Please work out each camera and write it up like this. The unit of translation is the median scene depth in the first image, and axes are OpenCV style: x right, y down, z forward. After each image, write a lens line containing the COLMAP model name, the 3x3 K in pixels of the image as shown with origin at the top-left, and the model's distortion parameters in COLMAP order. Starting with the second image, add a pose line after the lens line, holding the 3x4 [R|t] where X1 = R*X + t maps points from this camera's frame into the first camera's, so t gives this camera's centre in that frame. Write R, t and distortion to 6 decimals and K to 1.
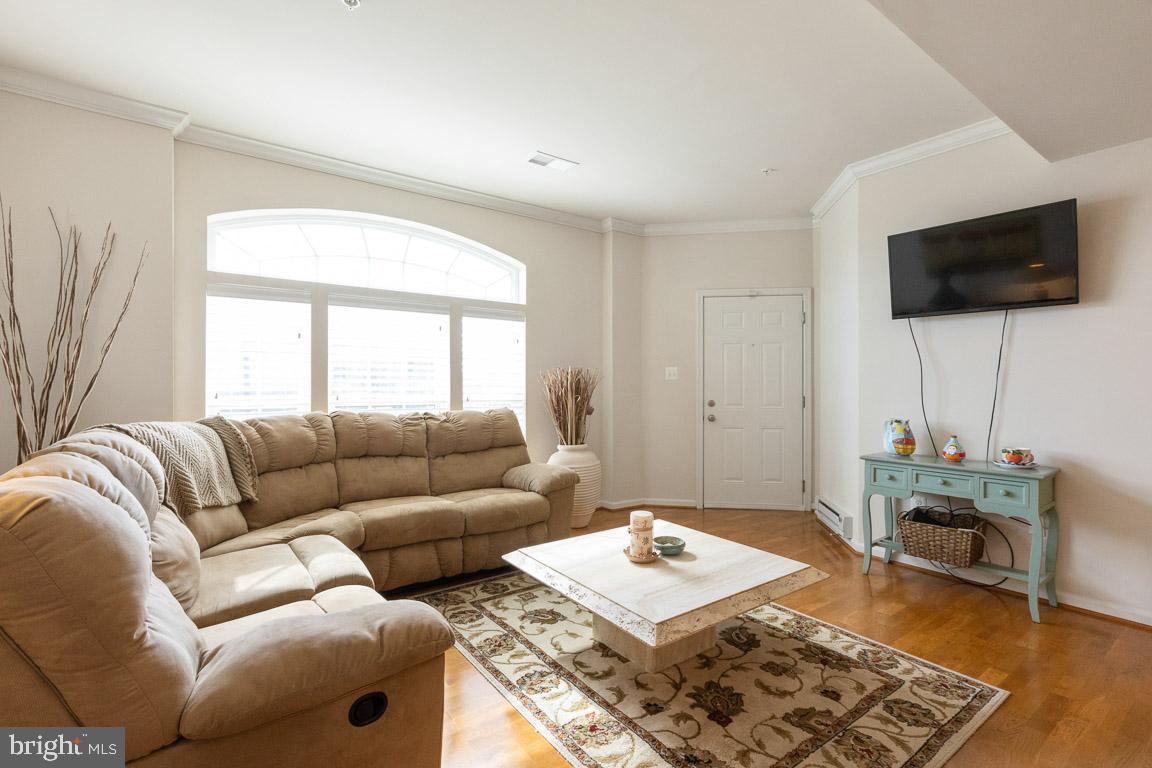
lens RADIAL K [[522.8, 0, 562.7], [0, 522.8, 382.1], [0, 0, 1]] dist [-0.002561, -0.000378]
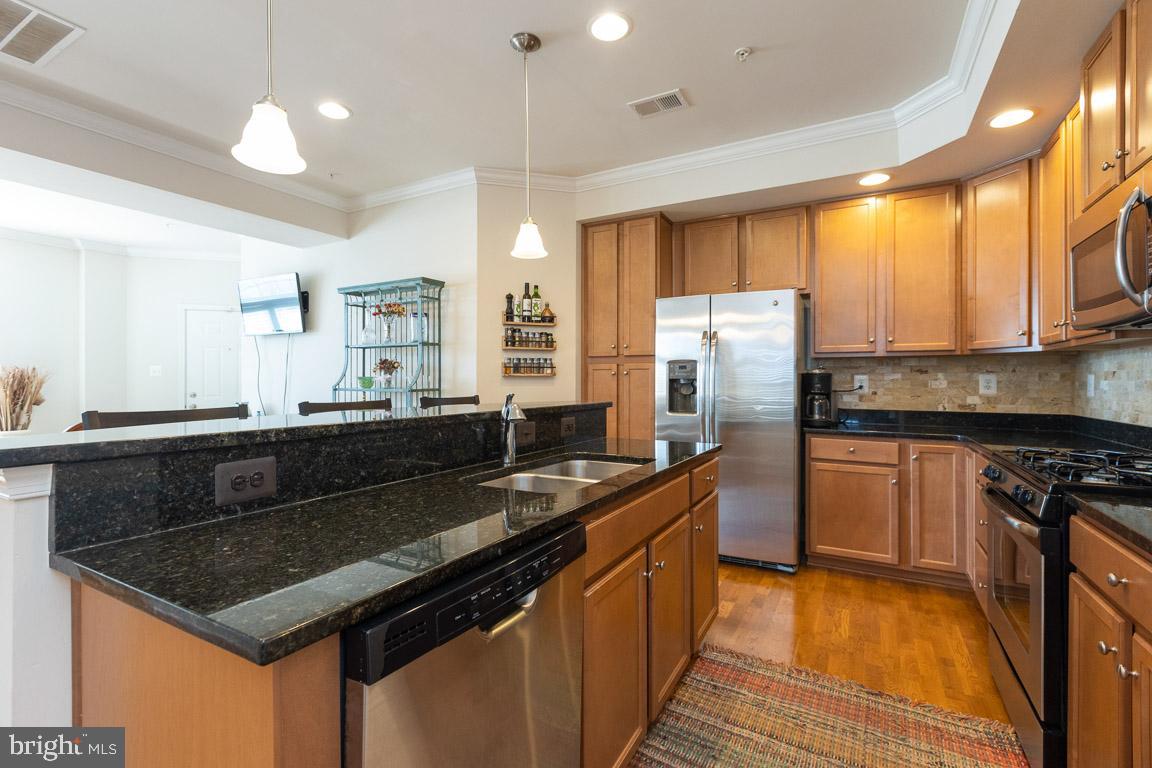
lens RADIAL K [[522.8, 0, 562.7], [0, 522.8, 382.1], [0, 0, 1]] dist [-0.002561, -0.000378]
pose [[0.909257, -0.003427, 0.416221, 0.637476], [0.000898, 0.999980, 0.006271, 0.003222], [-0.416234, -0.005328, 0.909242, -0.565616]]
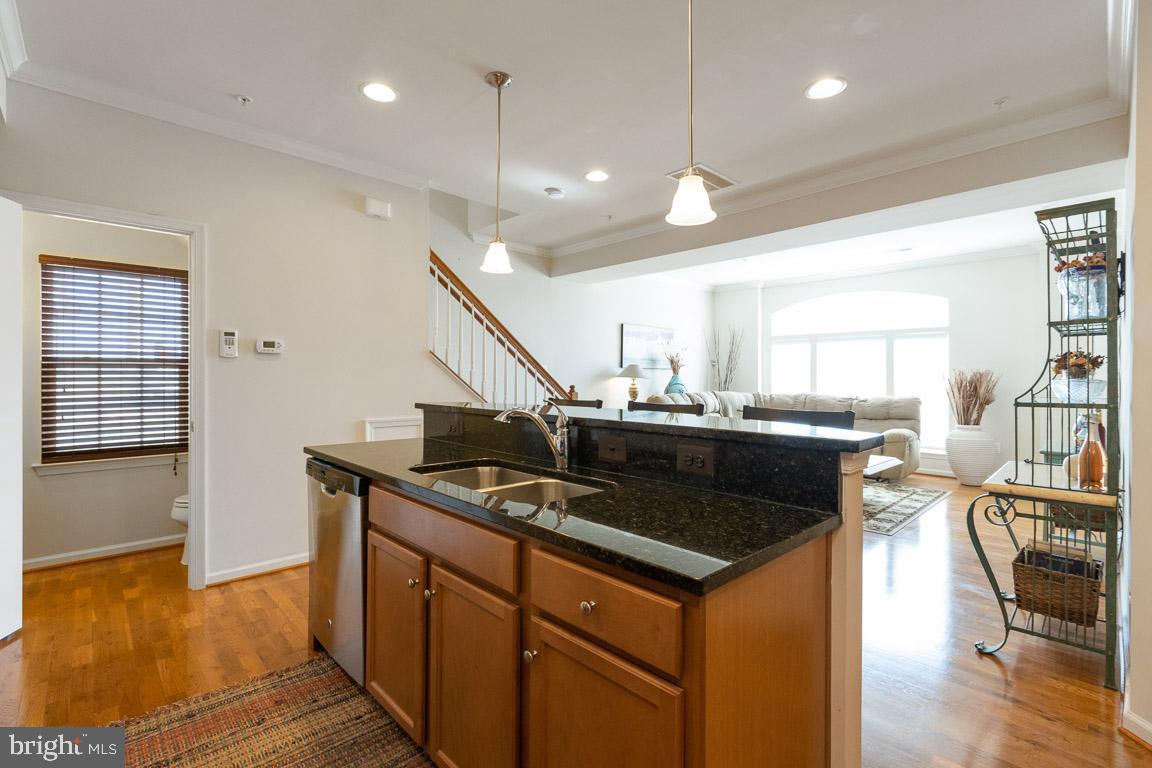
lens RADIAL K [[522.8, 0, 562.7], [0, 522.8, 382.1], [0, 0, 1]] dist [-0.002561, -0.000378]
pose [[0.126727, 0.003172, -0.991933, 1.204167], [0.004084, 0.999985, 0.003719, -0.002677], [0.991929, -0.004523, 0.126712, -0.220266]]
